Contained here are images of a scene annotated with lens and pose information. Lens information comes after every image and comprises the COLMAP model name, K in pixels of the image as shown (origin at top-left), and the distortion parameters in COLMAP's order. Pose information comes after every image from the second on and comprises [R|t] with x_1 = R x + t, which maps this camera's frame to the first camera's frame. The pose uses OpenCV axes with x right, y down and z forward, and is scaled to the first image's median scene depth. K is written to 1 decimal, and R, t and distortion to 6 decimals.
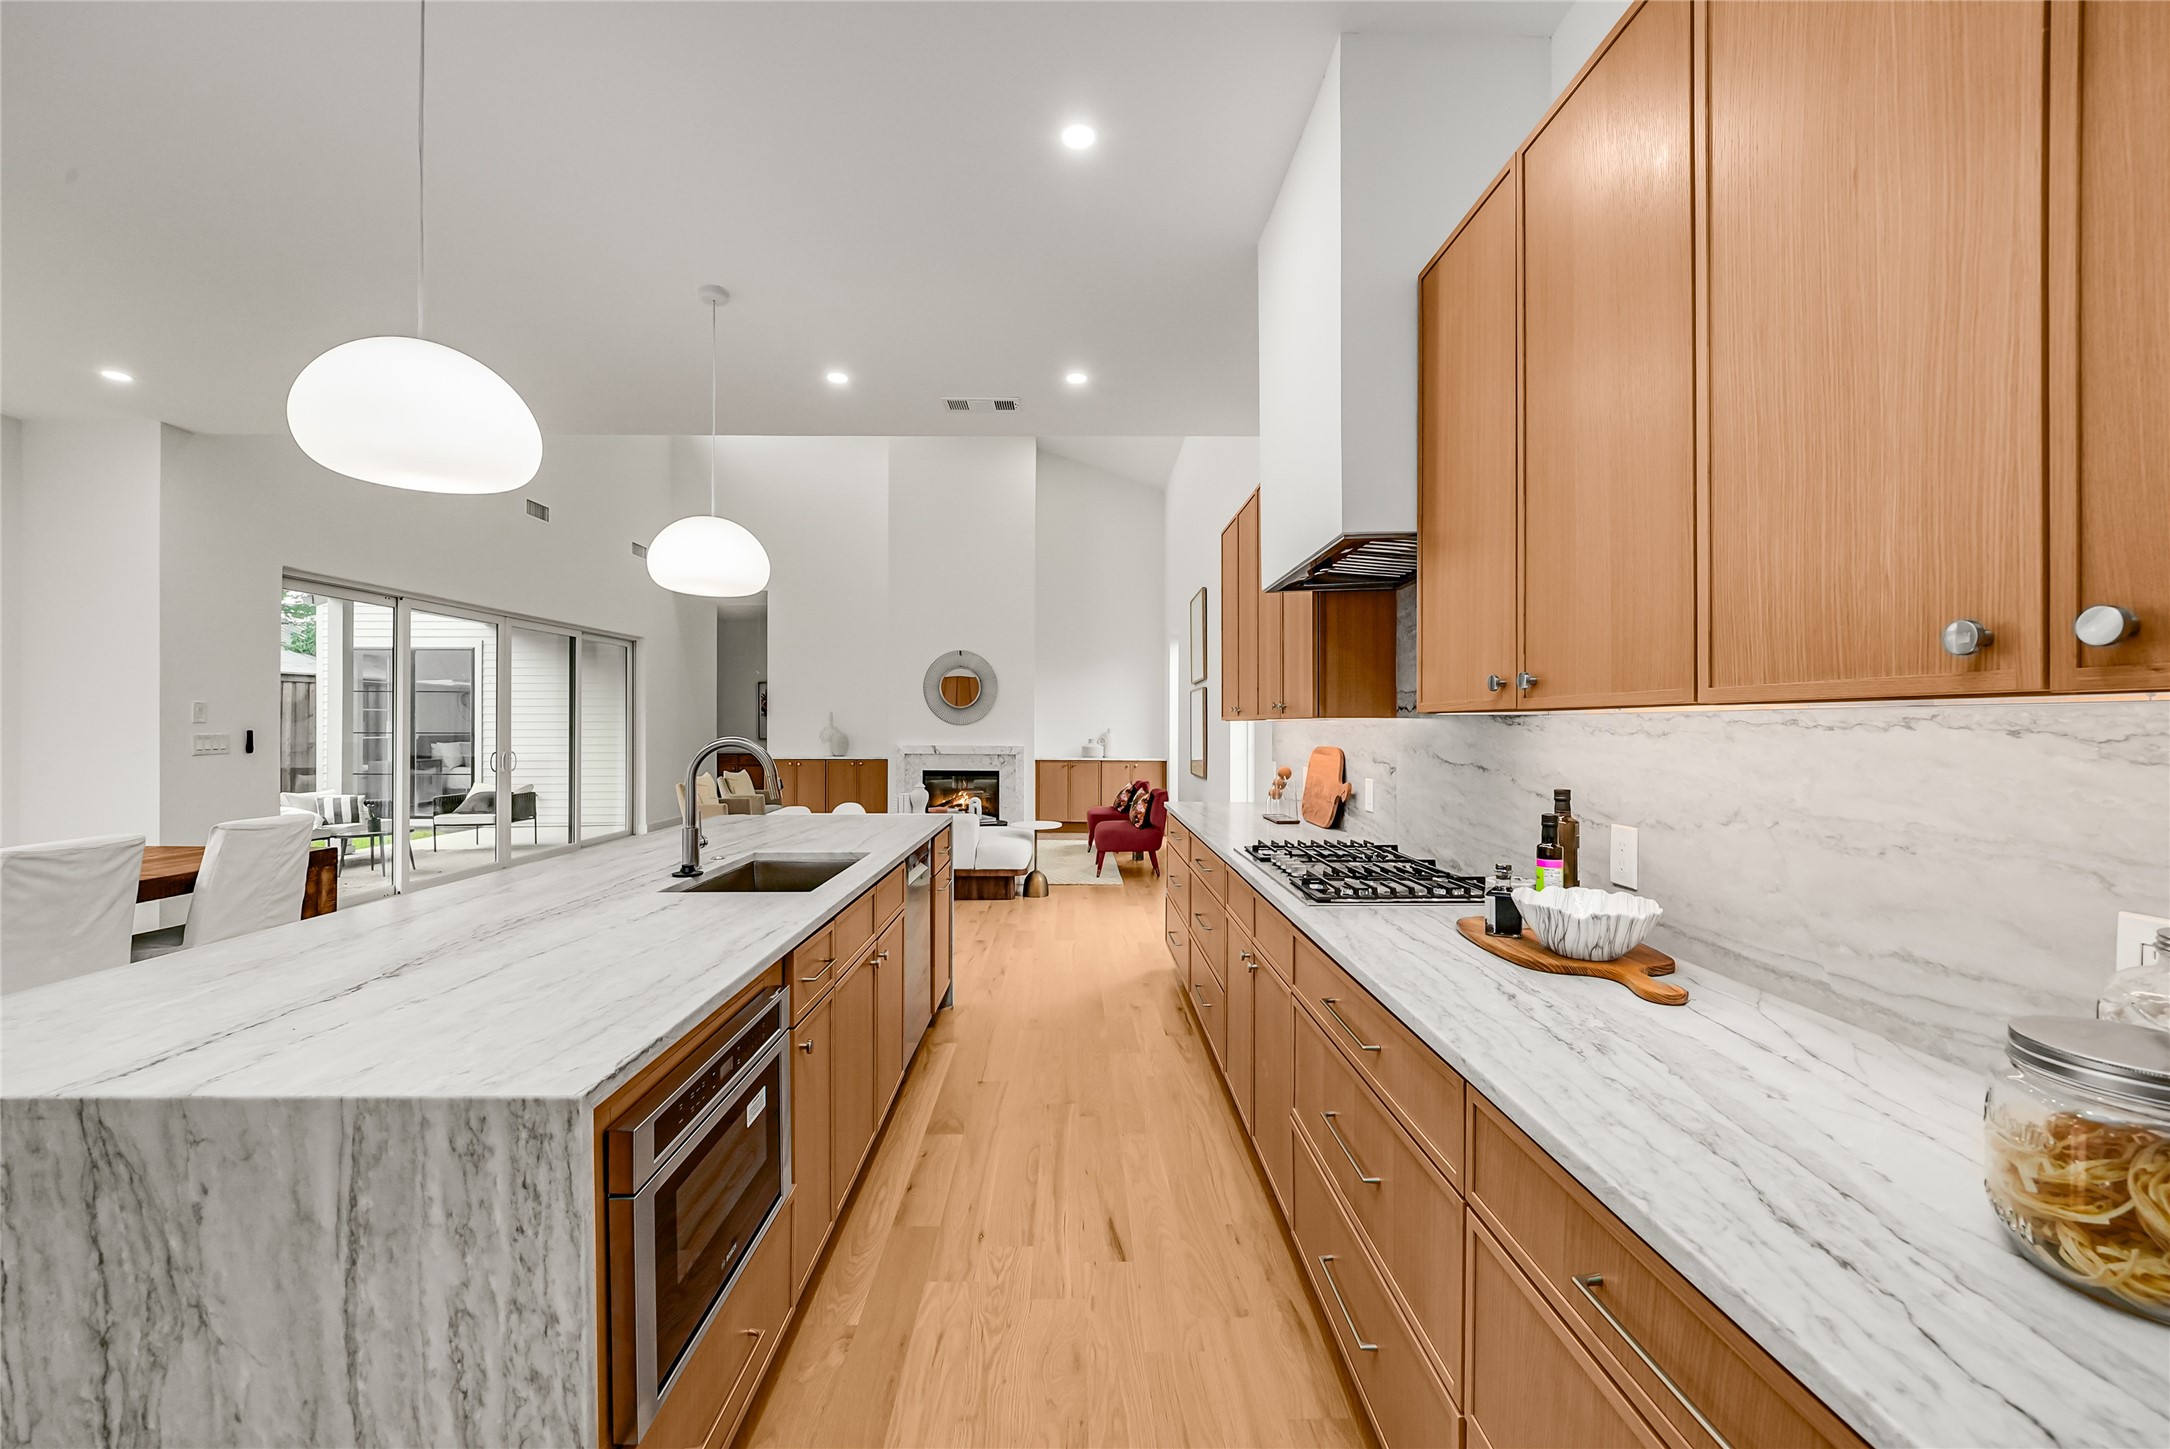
lens RADIAL K [[859.1, 0, 1081.2], [0, 859.1, 728.9], [0, 0, 1]] dist [-0.007953, 0.000494]
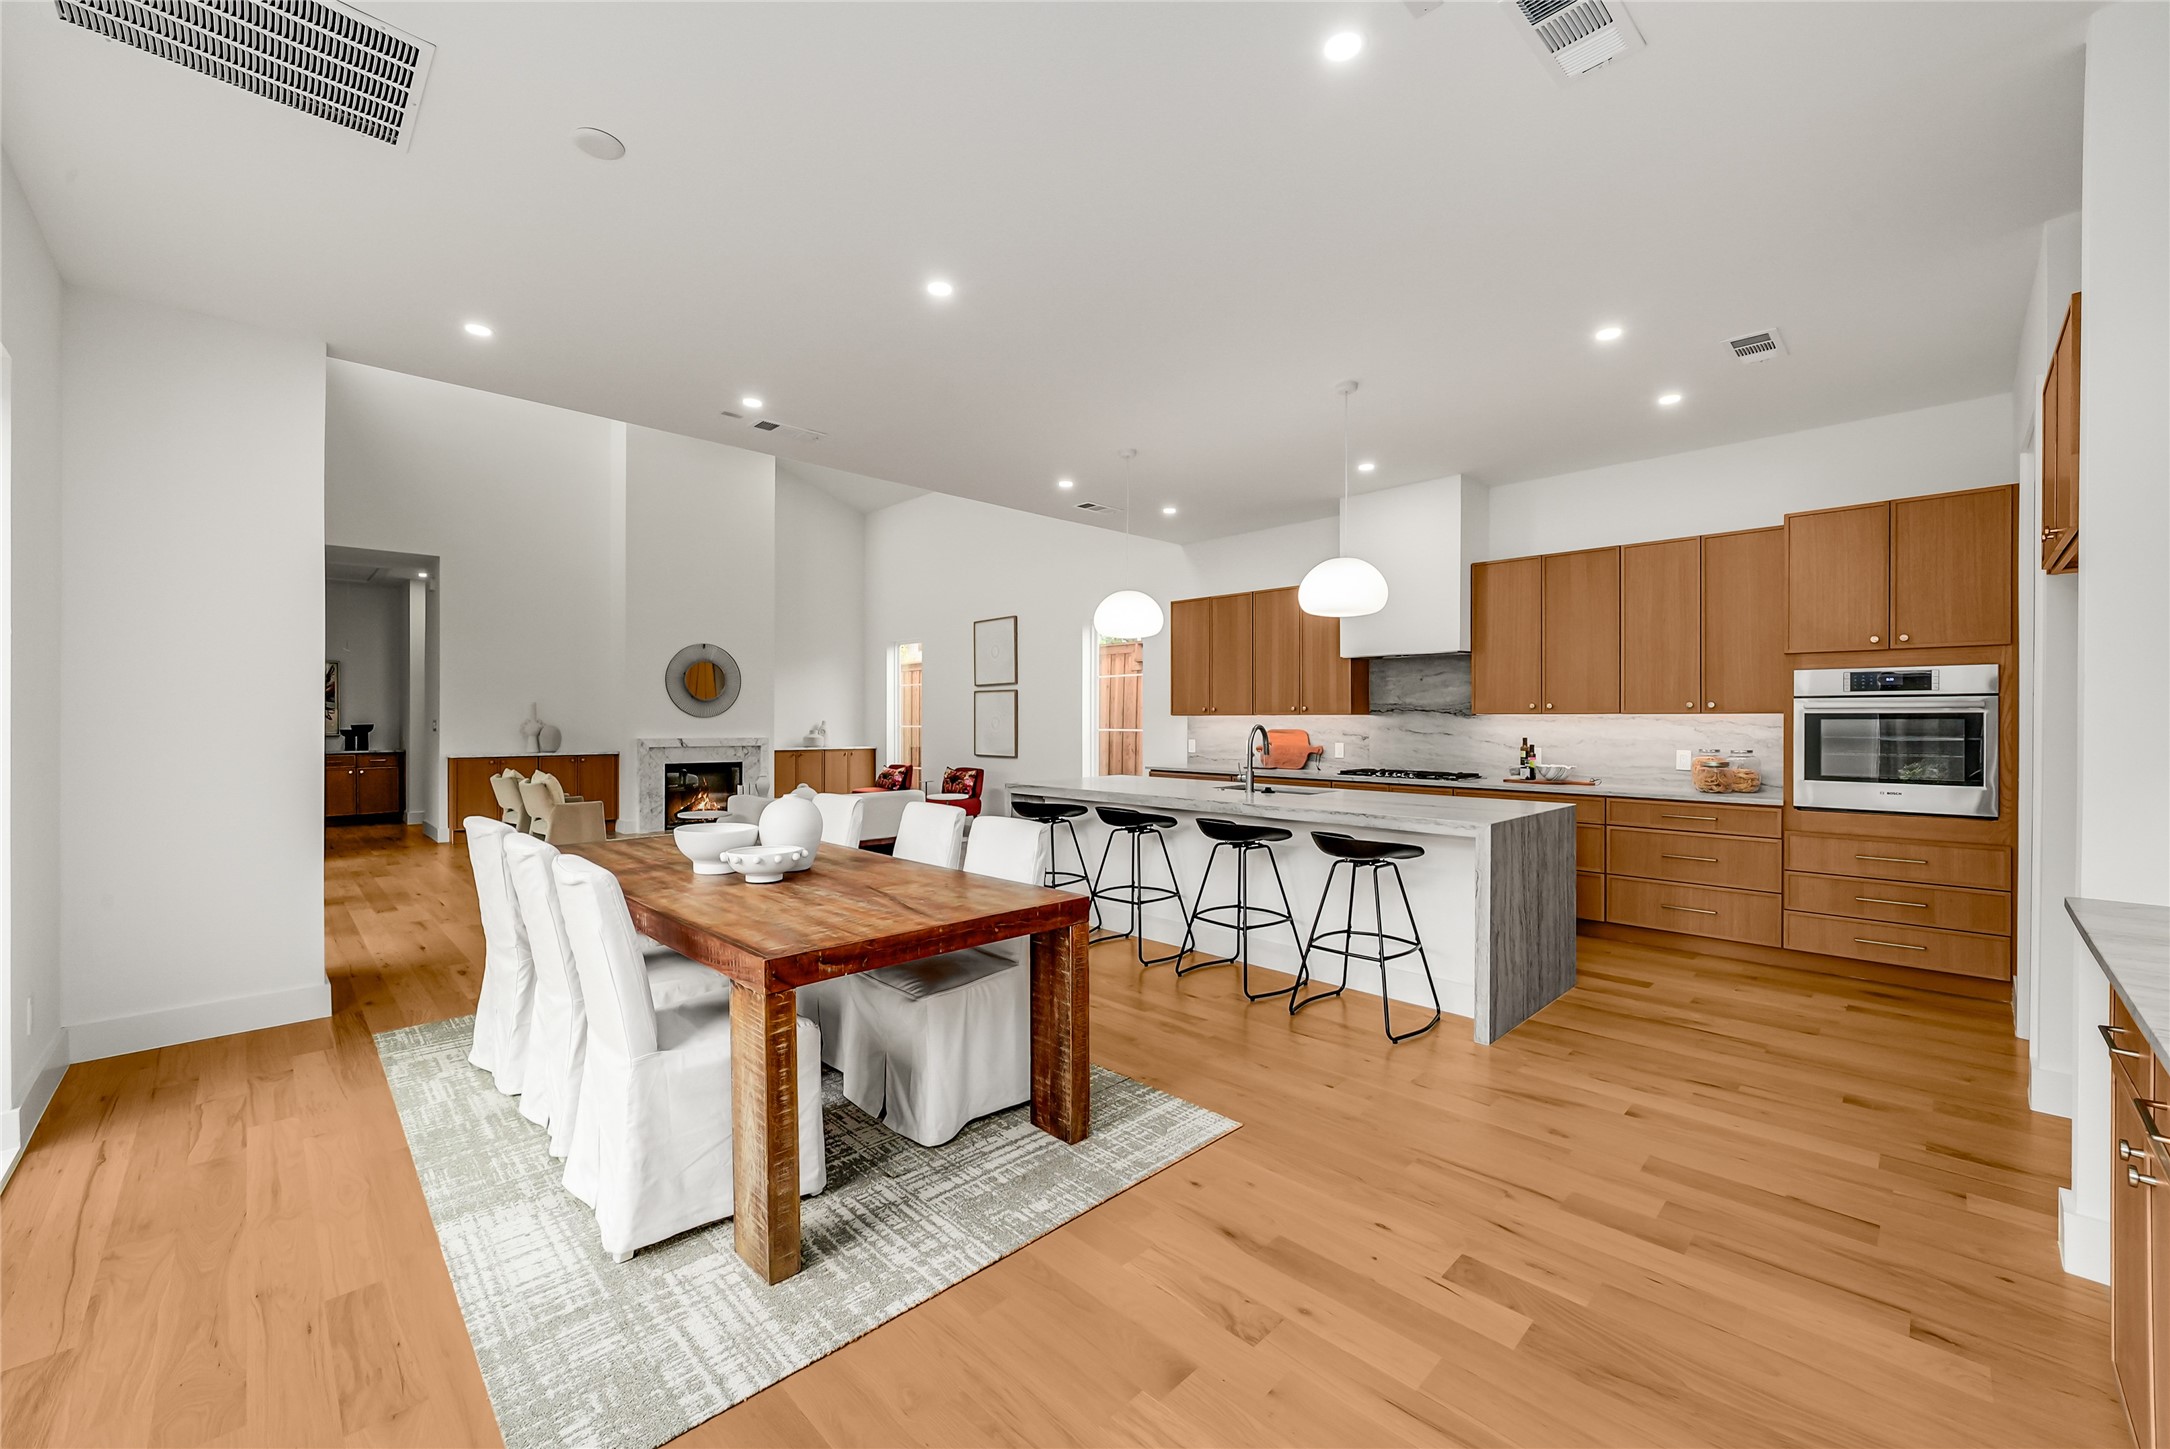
lens RADIAL K [[859.1, 0, 1081.2], [0, 859.1, 728.9], [0, 0, 1]] dist [-0.007953, 0.000494]
pose [[0.725248, -0.008441, 0.688436, -0.515432], [0.002208, 0.999948, 0.009935, -0.000099], [-0.688484, -0.005685, 0.725229, -0.039239]]
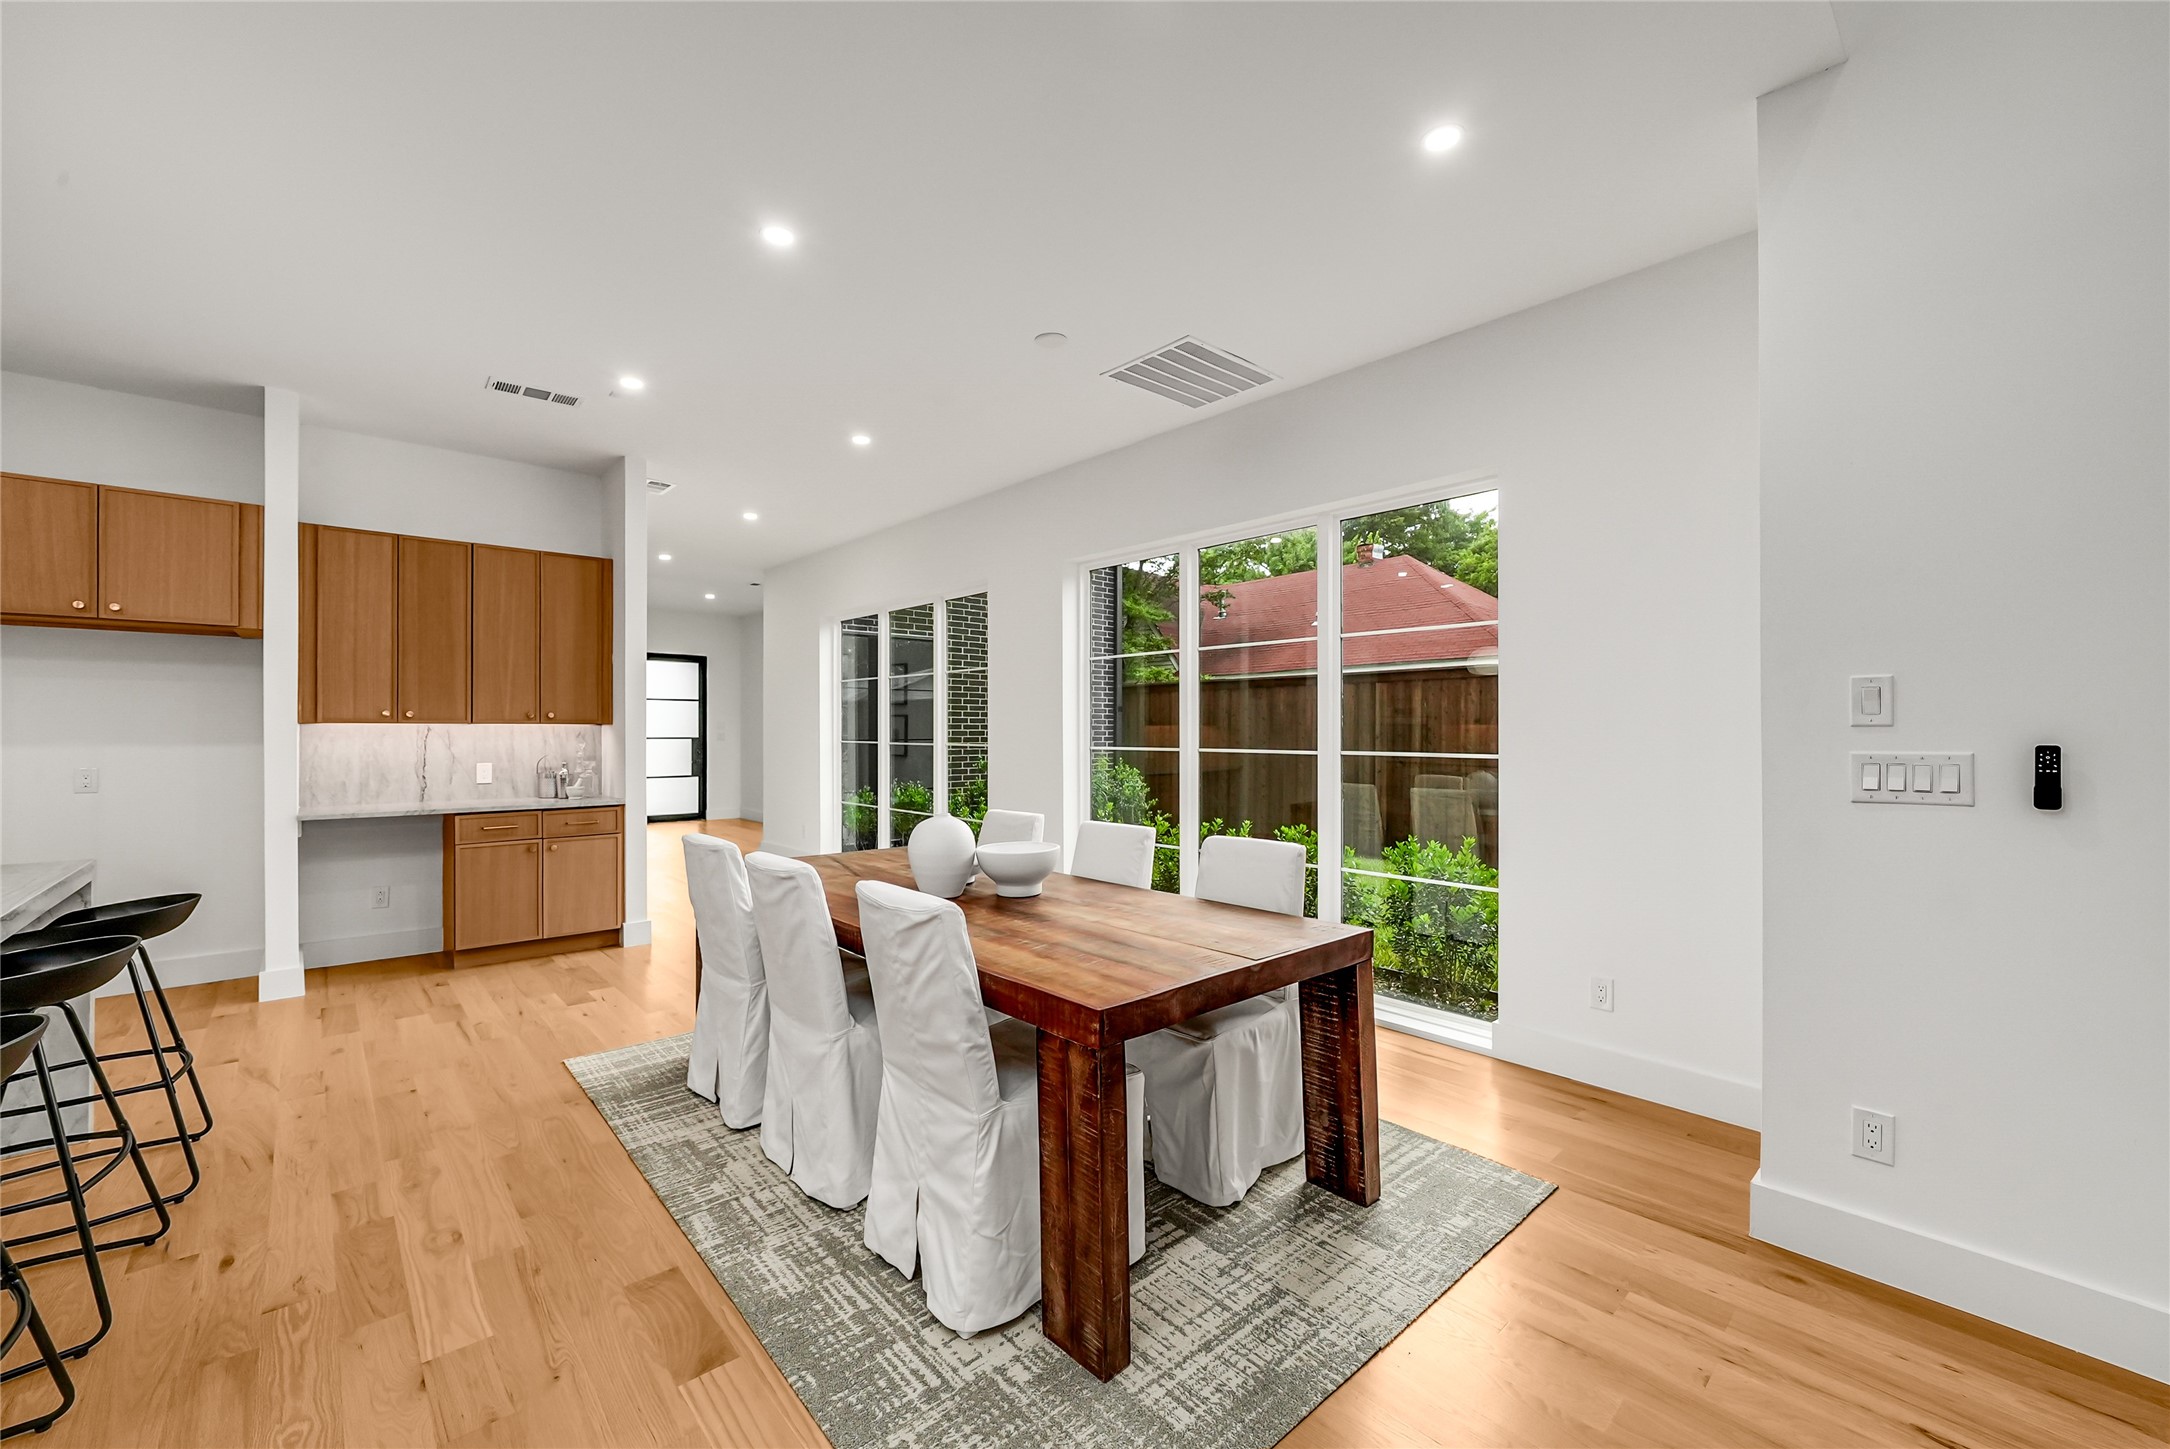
lens RADIAL K [[859.1, 0, 1081.2], [0, 859.1, 728.9], [0, 0, 1]] dist [-0.007953, 0.000494]
pose [[-0.747965, -0.003172, -0.663730, -0.219408], [-0.004479, 0.999990, 0.000268, -0.001944], [0.663723, 0.003174, -0.747972, 0.508583]]
